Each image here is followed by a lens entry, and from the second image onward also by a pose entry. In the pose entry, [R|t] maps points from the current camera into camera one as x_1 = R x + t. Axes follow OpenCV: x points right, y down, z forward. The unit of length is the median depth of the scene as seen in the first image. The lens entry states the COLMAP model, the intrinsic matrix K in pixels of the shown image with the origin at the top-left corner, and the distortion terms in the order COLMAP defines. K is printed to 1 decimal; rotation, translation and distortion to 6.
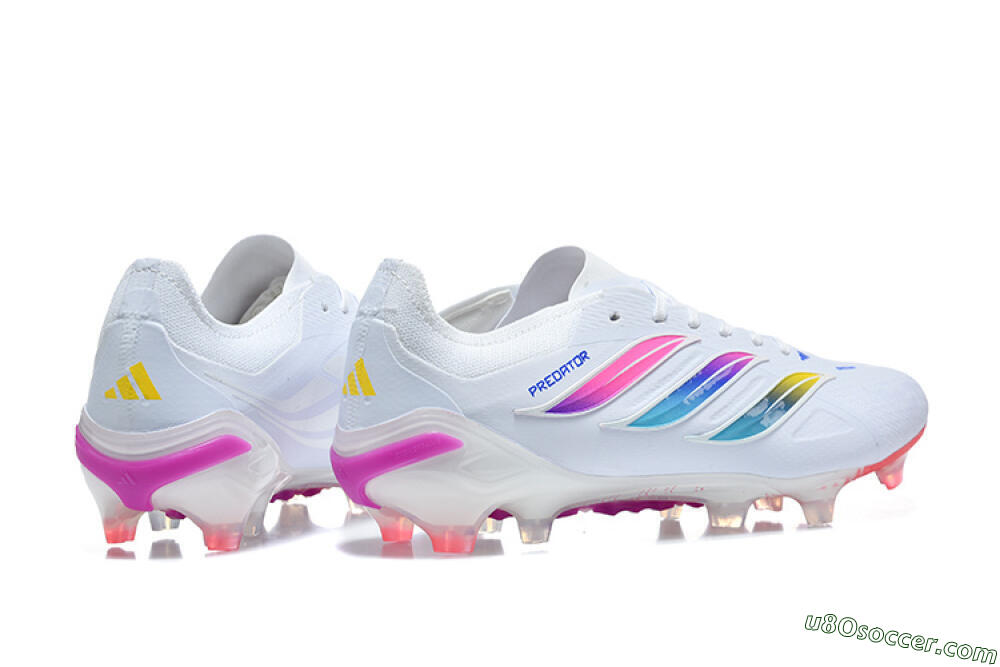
lens RADIAL K [[2714.1, 0, 500.0], [0, 2714.1, 333.5], [0, 0, 1]] dist [0.047669, 0.234229]
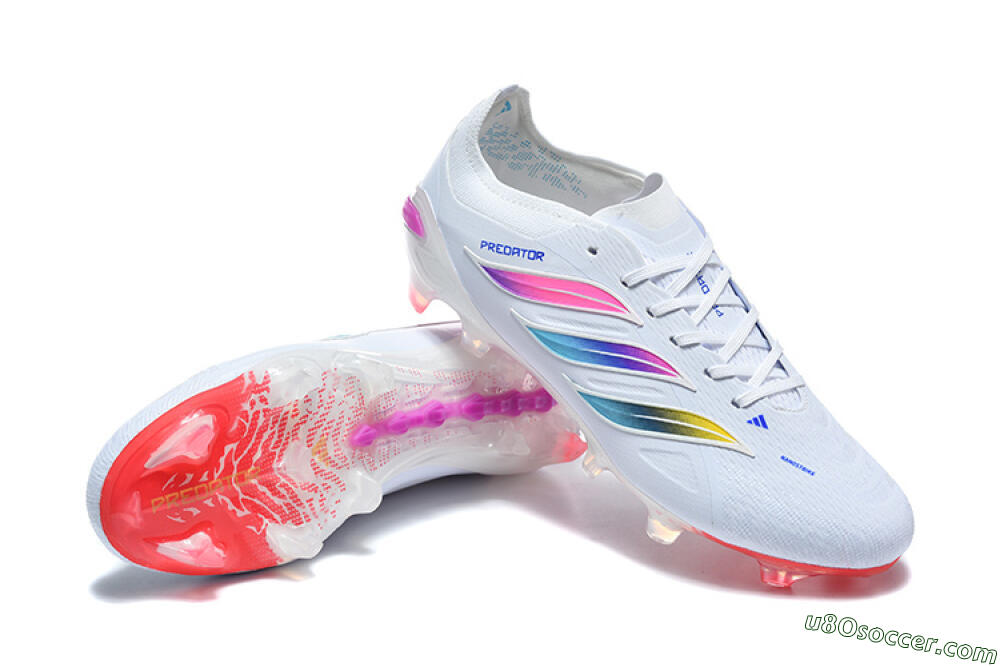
lens RADIAL K [[2714.1, 0, 500.0], [0, 2714.1, 333.5], [0, 0, 1]] dist [0.047669, 0.234229]
pose [[0.280411, 0.672339, -0.685077, 0.813169], [-0.373125, 0.733931, 0.567559, -0.596401], [0.884391, 0.096469, 0.456669, 0.470657]]
